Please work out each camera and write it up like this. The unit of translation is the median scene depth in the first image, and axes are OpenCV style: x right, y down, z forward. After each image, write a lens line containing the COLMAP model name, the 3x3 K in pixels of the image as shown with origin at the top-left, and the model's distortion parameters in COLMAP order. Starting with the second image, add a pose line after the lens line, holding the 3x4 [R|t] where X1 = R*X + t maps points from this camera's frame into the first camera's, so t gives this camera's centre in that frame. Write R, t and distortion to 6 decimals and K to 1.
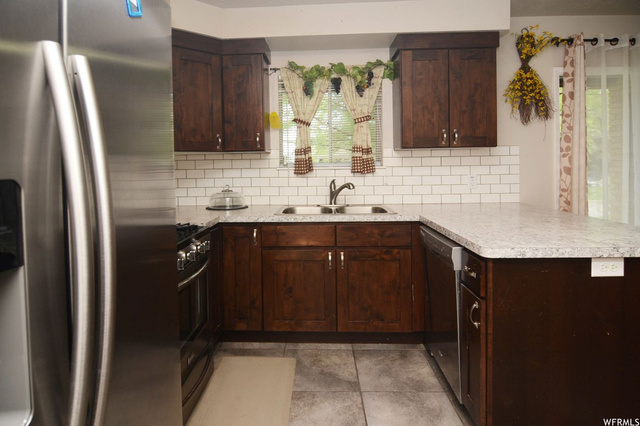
lens RADIAL K [[383.3, 0, 320.0], [0, 383.3, 213.0], [0, 0, 1]] dist [-0.050424, -0.000510]
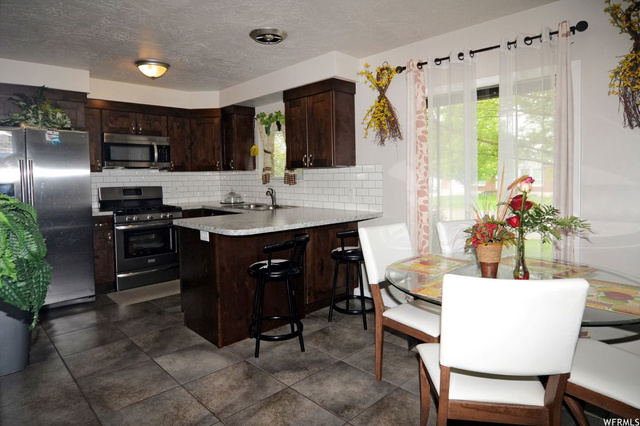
lens RADIAL K [[383.3, 0, 320.0], [0, 383.3, 213.0], [0, 0, 1]] dist [-0.050424, -0.000510]
pose [[0.722645, 0.075579, -0.687075, 1.235912], [-0.090117, 0.995822, 0.014760, -0.032746], [0.685320, 0.051250, 0.726437, 0.039885]]
